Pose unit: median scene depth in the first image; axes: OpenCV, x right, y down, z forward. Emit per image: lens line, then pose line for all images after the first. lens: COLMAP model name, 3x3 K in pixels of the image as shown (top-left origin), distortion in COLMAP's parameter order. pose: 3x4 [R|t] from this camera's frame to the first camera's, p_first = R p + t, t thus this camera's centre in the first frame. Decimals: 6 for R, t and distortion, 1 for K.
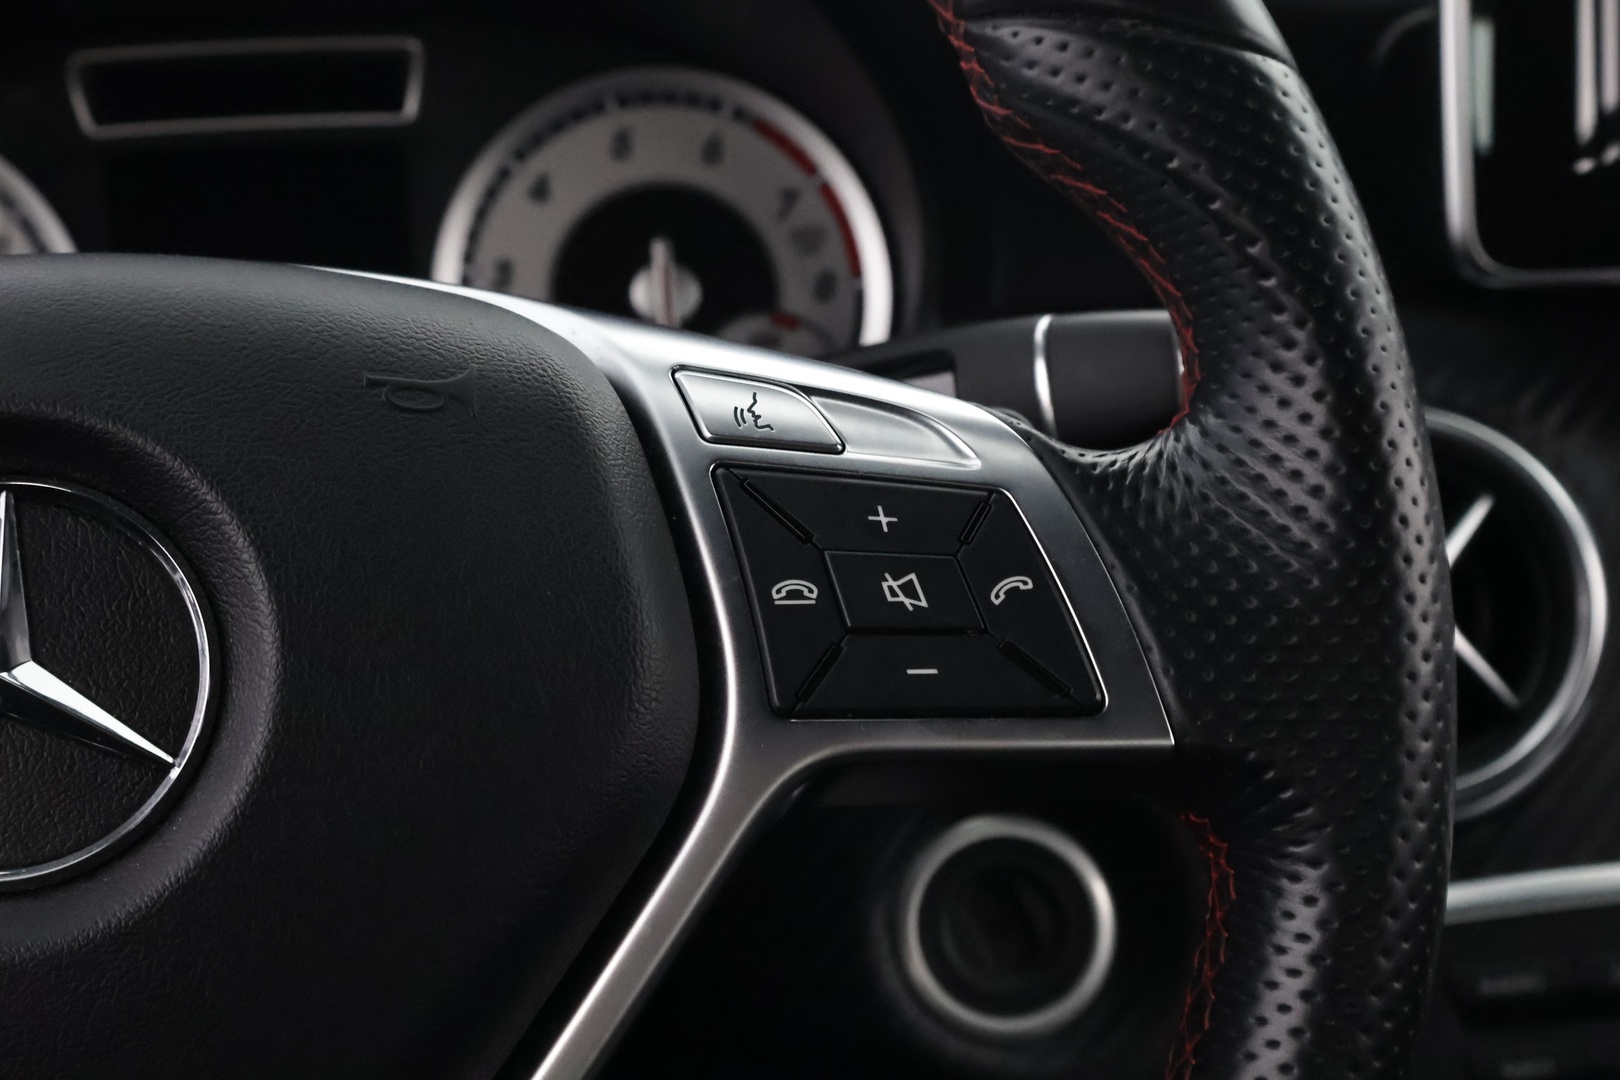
lens RADIAL K [[2260.4, 0, 802.9], [0, 2260.4, 539.9], [0, 0, 1]] dist [0.014781, 0.000000]
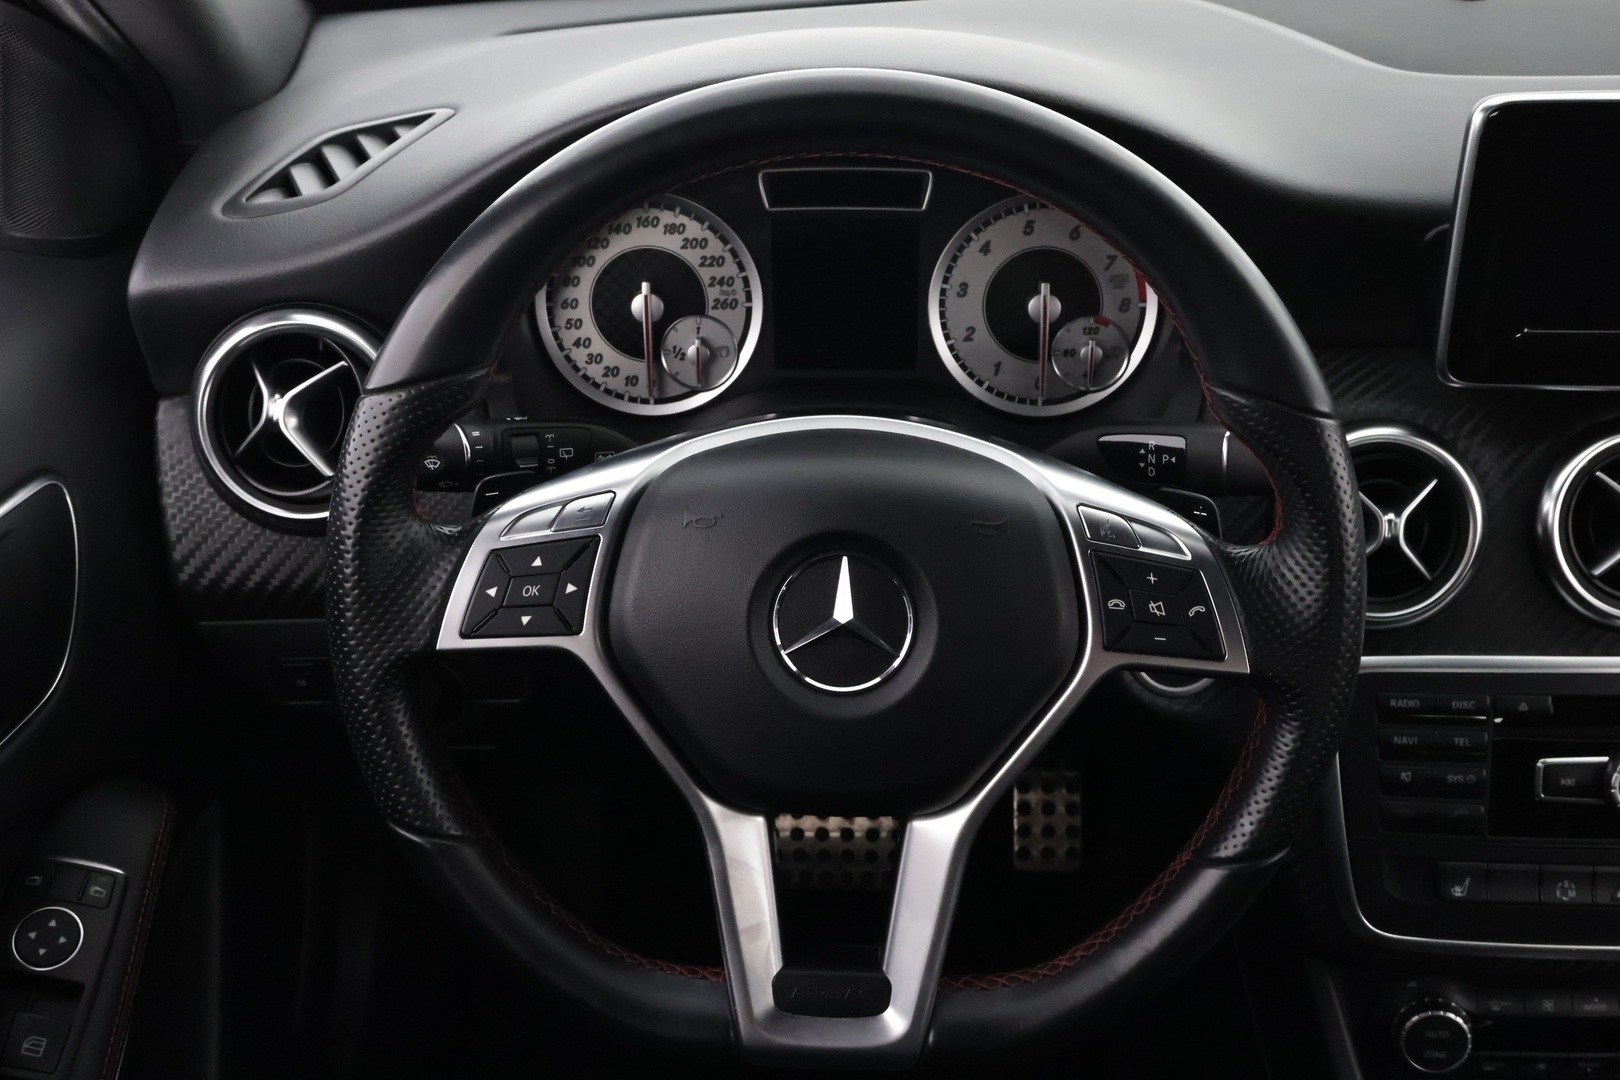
lens RADIAL K [[1806.4, 0, 811.9], [0, 1806.4, 526.3], [0, 0, 1]] dist [-0.009193, 0.000000]
pose [[0.990210, 0.098800, -0.098600, -0.159436], [-0.068723, 0.959924, 0.271705, -0.623525], [0.121493, -0.262269, 0.957316, -1.088244]]
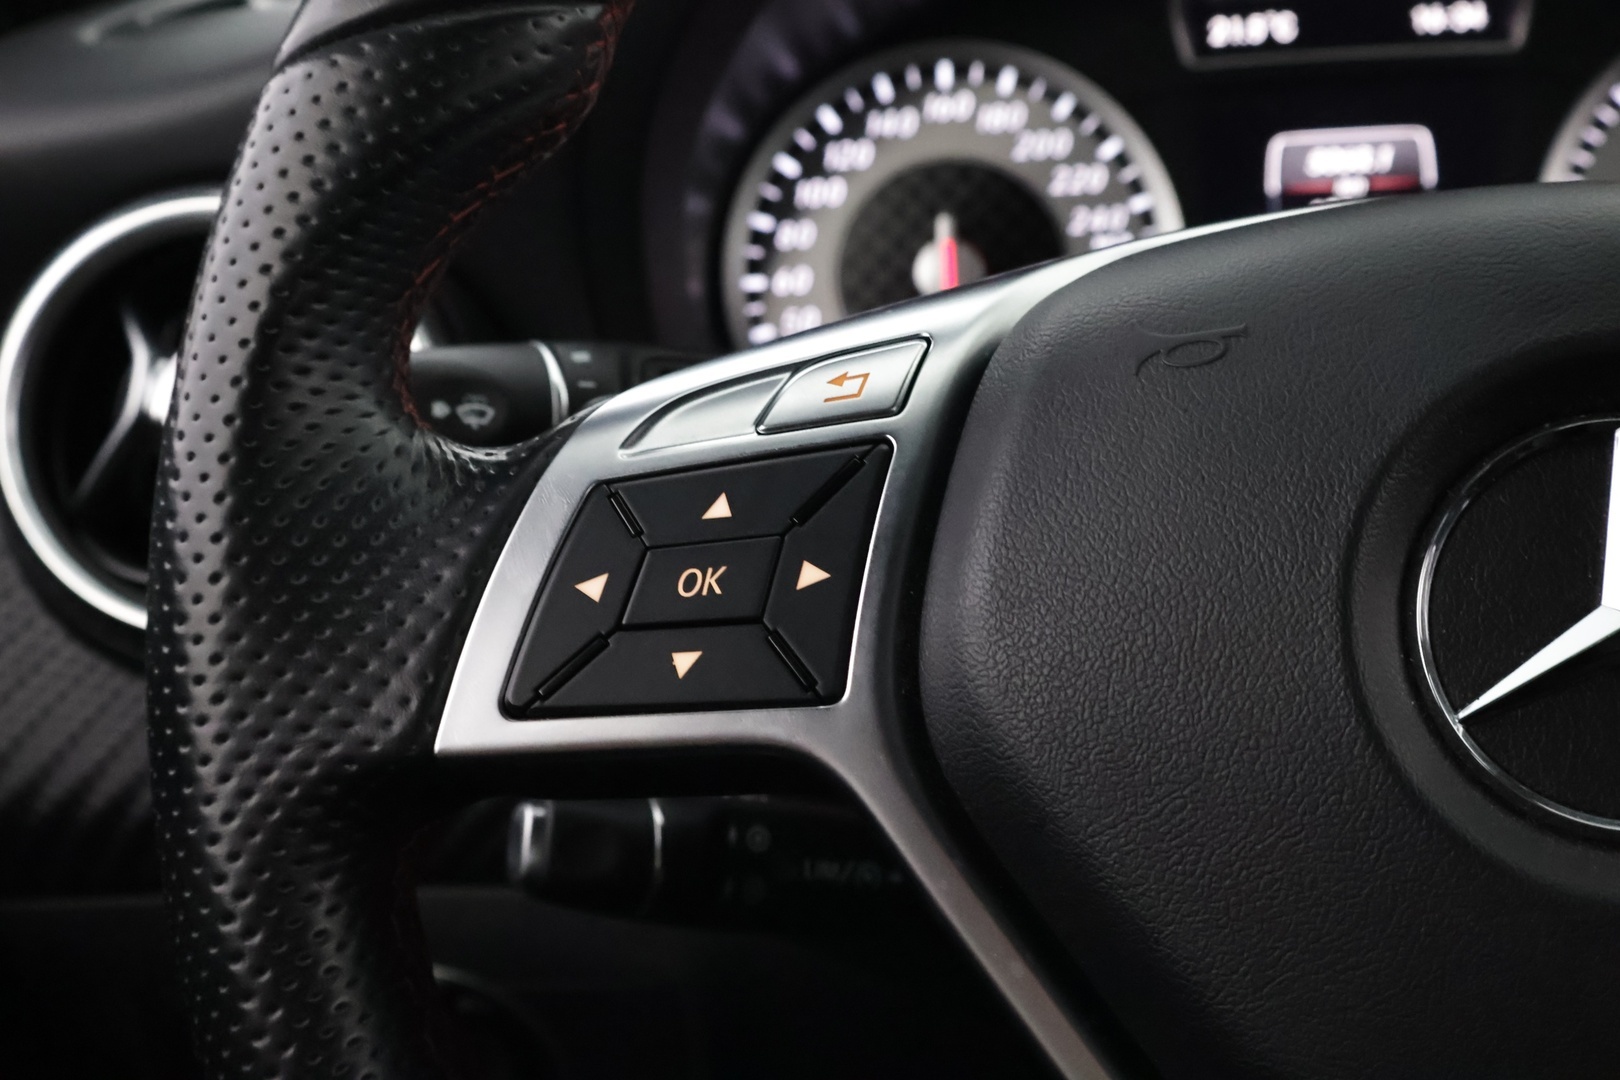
lens RADIAL K [[2260.4, 0, 803.8], [0, 2260.4, 540.7], [0, 0, 1]] dist [0.014781, 0.000000]
pose [[0.971758, 0.040619, -0.232459, -0.430241], [-0.035144, 0.999000, 0.027648, 0.011983], [0.233349, -0.018698, 0.972213, -0.012736]]
